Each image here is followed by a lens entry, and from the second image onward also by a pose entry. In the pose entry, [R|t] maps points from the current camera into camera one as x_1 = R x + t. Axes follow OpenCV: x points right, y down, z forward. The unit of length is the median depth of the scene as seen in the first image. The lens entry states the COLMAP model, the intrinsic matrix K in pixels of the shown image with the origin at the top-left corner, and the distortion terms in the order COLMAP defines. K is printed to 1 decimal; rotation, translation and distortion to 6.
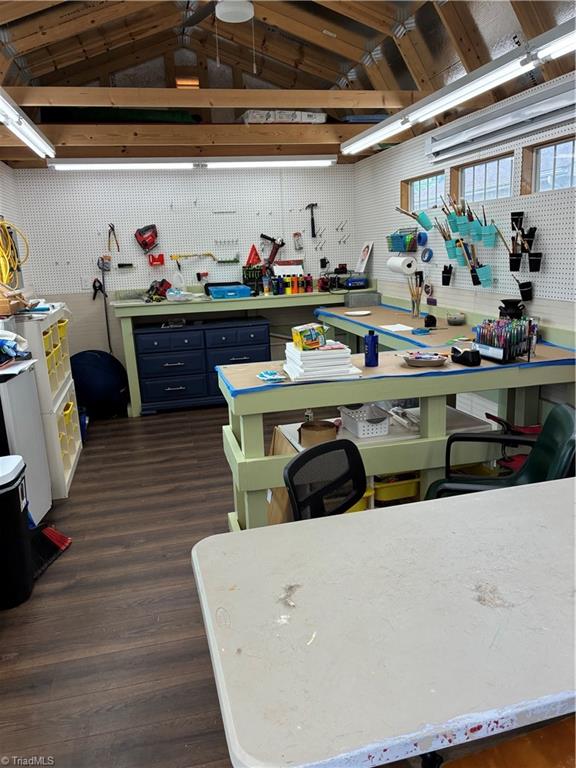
lens RADIAL K [[582.5, 0, 284.8], [0, 582.5, 367.3], [0, 0, 1]] dist [0.023665, -0.013394]
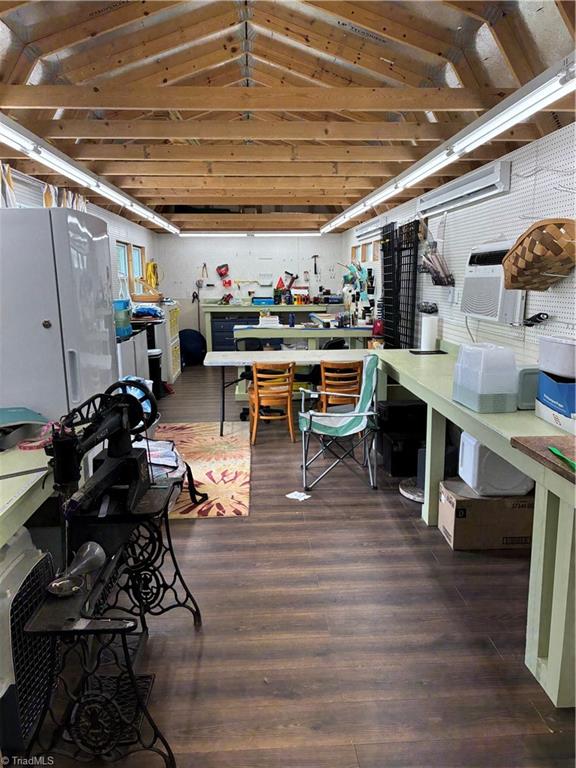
lens RADIAL K [[582.5, 0, 288.4], [0, 582.5, 384.3], [0, 0, 1]] dist [0.023665, -0.013394]
pose [[0.984684, 0.069956, -0.159696, 0.289257], [-0.072914, 0.997257, -0.012729, 0.144794], [0.158367, 0.024178, 0.987084, -0.783624]]
